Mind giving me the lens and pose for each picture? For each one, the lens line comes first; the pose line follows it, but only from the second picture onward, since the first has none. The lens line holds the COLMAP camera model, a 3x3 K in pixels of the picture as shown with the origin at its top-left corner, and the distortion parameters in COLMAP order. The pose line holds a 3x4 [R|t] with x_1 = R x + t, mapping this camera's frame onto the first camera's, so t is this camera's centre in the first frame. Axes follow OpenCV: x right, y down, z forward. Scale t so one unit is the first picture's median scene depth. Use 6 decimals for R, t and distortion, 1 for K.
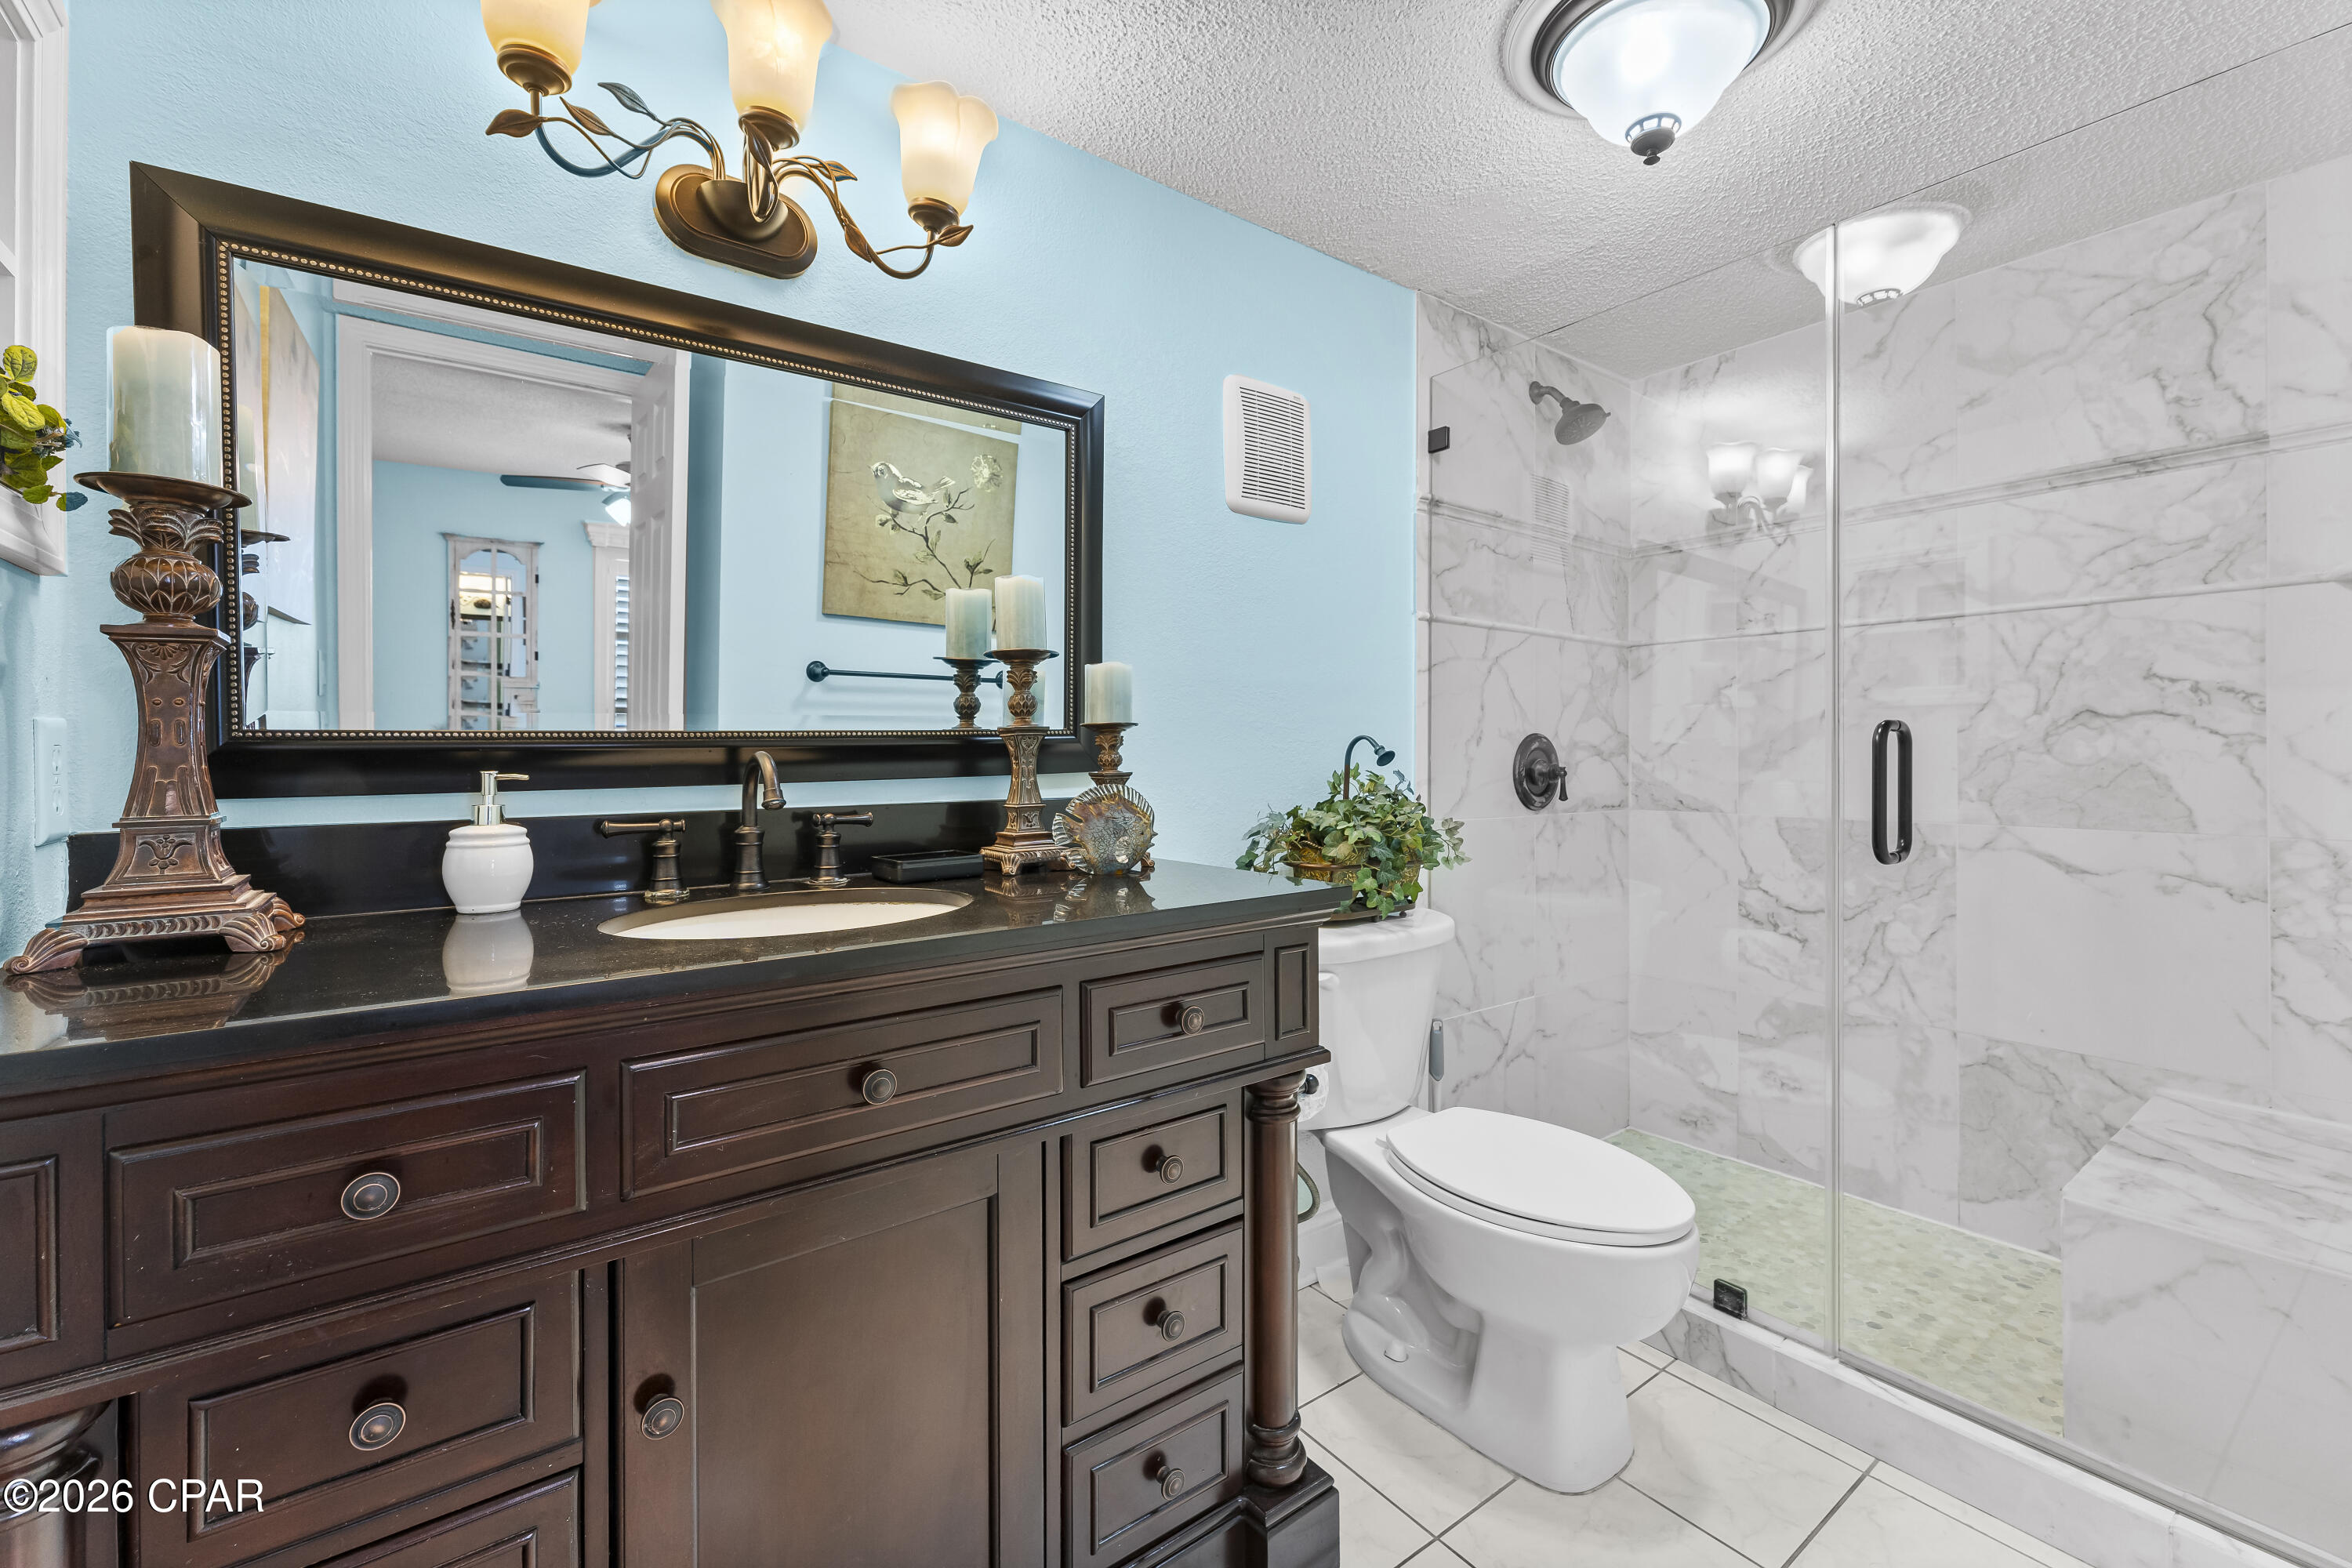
lens RADIAL K [[982.2, 0, 1188.9], [0, 982.2, 763.9], [0, 0, 1]] dist [0.000992, 0.000017]
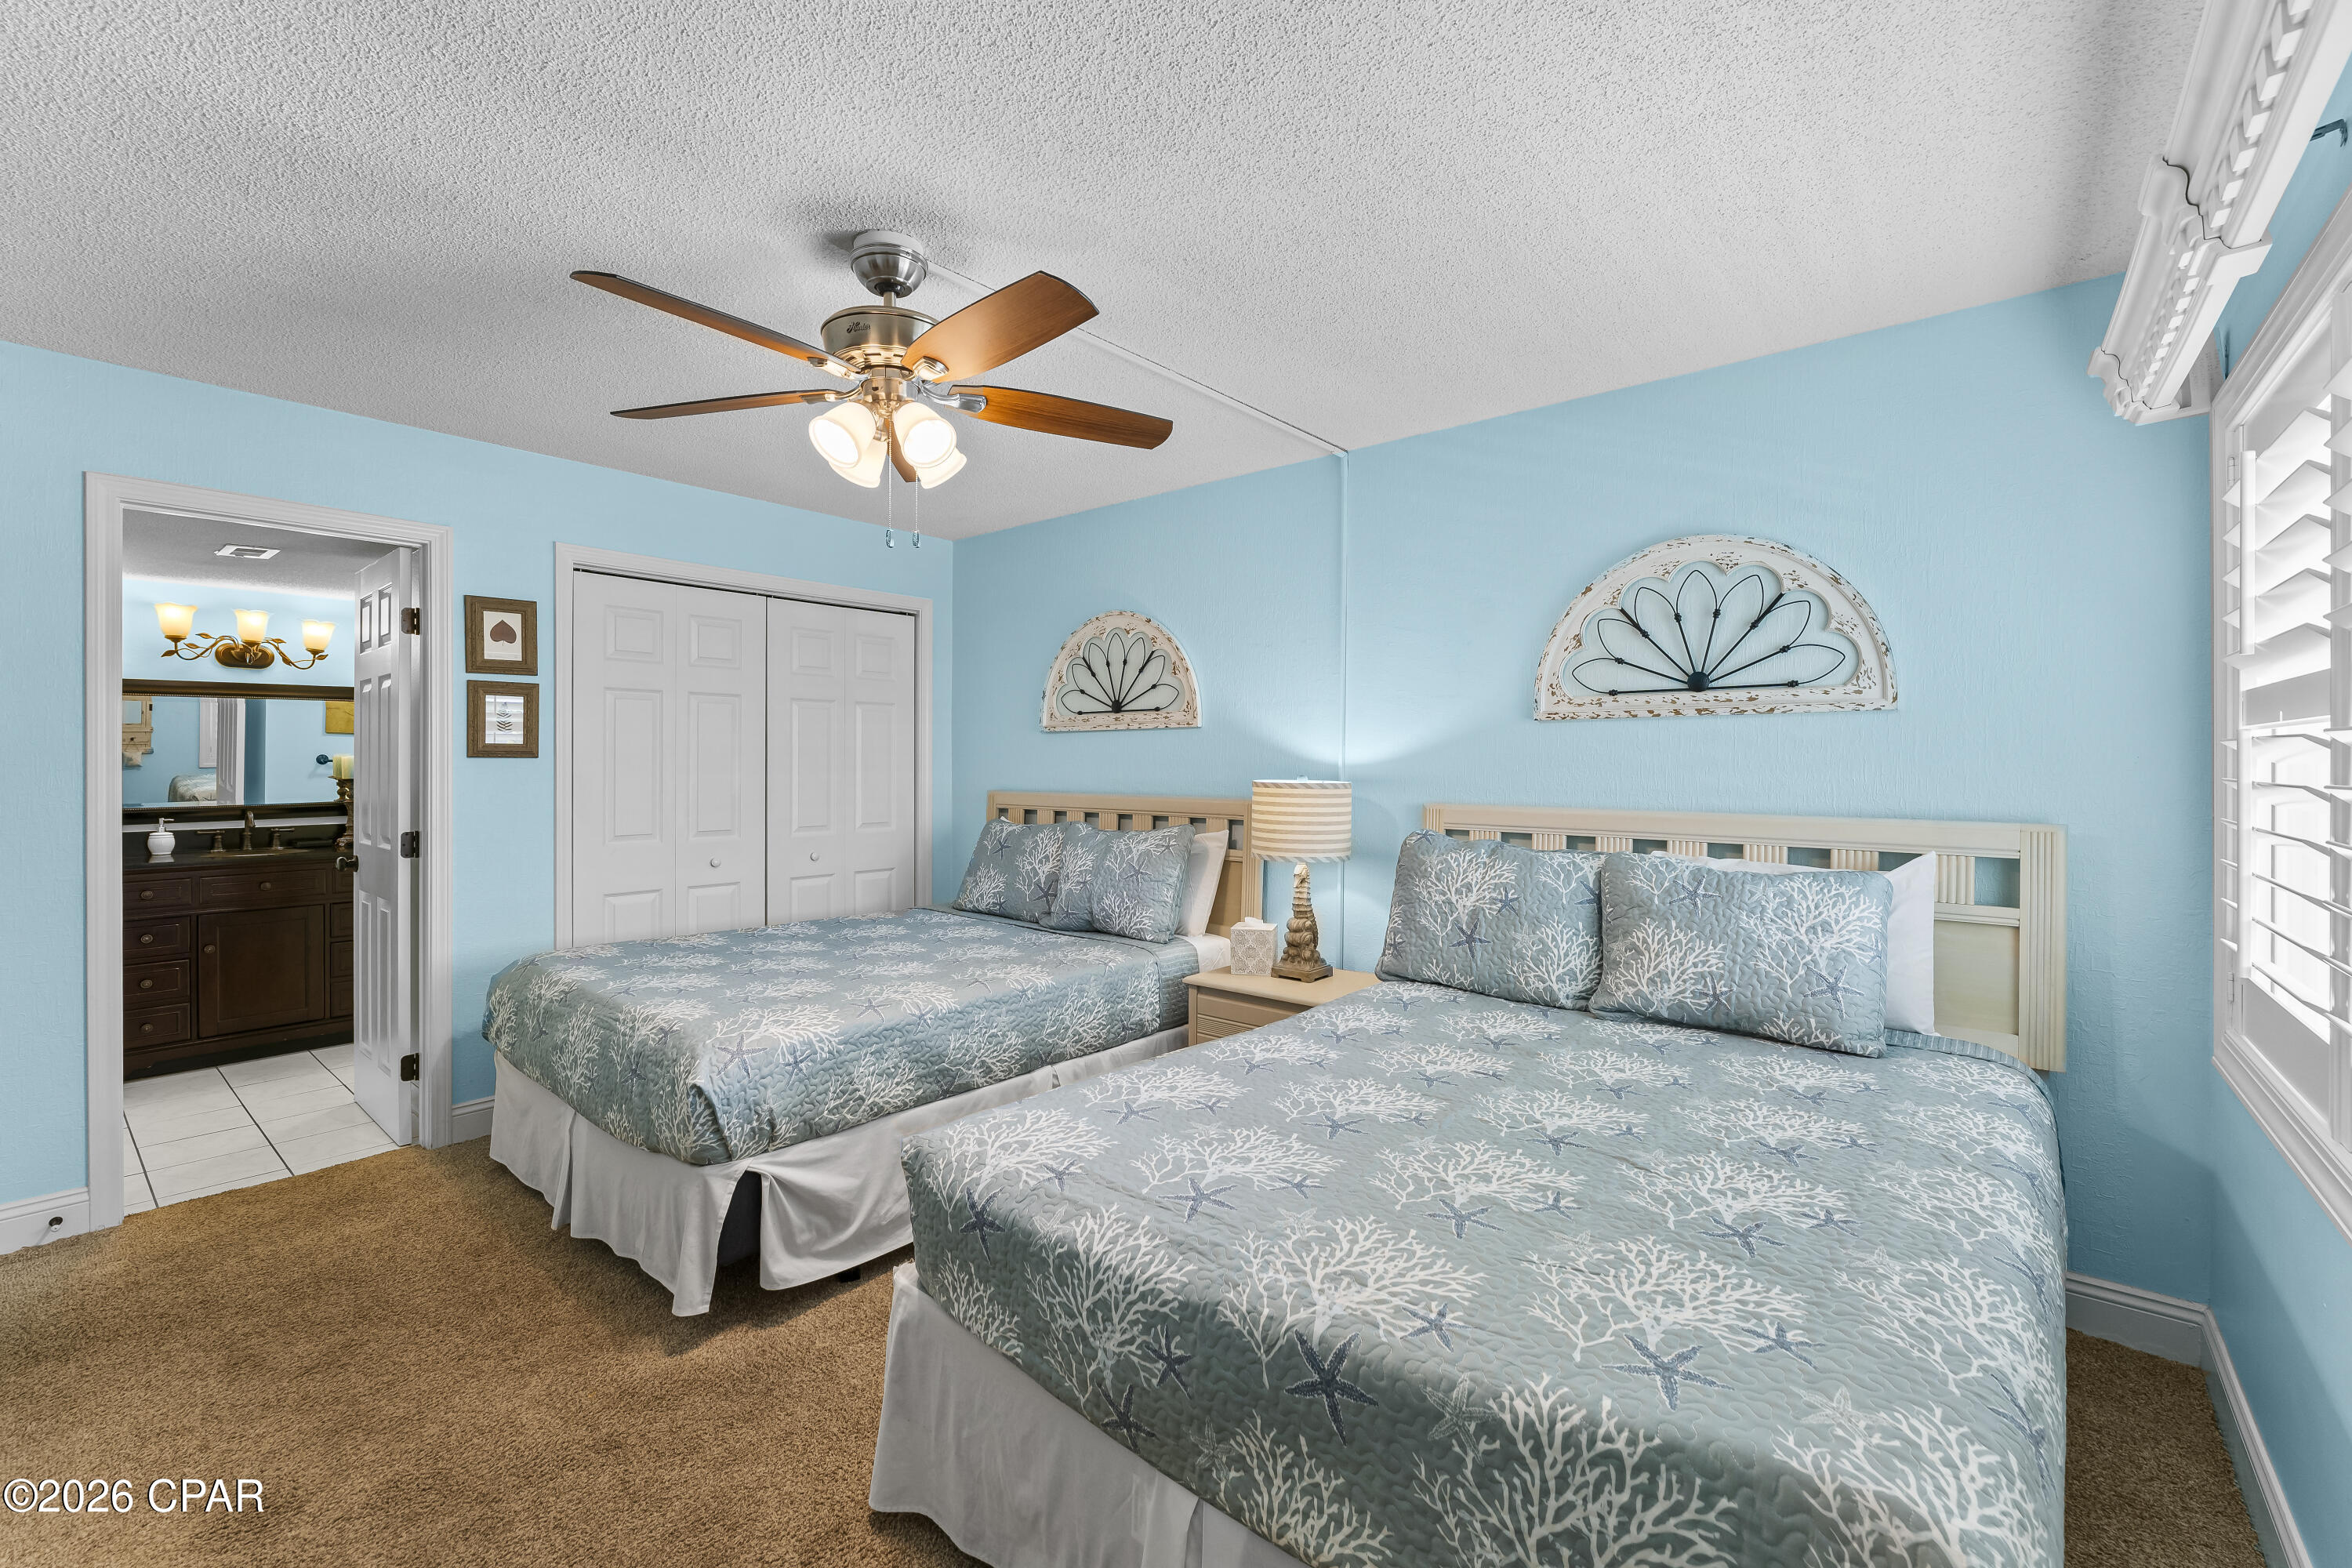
lens RADIAL K [[982.2, 0, 1166.7], [0, 982.2, 771.0], [0, 0, 1]] dist [0.000992, 0.000017]
pose [[0.974251, 0.003690, 0.225436, 2.108194], [-0.004845, 0.999978, 0.004569, -0.200902], [-0.225414, -0.005544, 0.974247, -3.400191]]
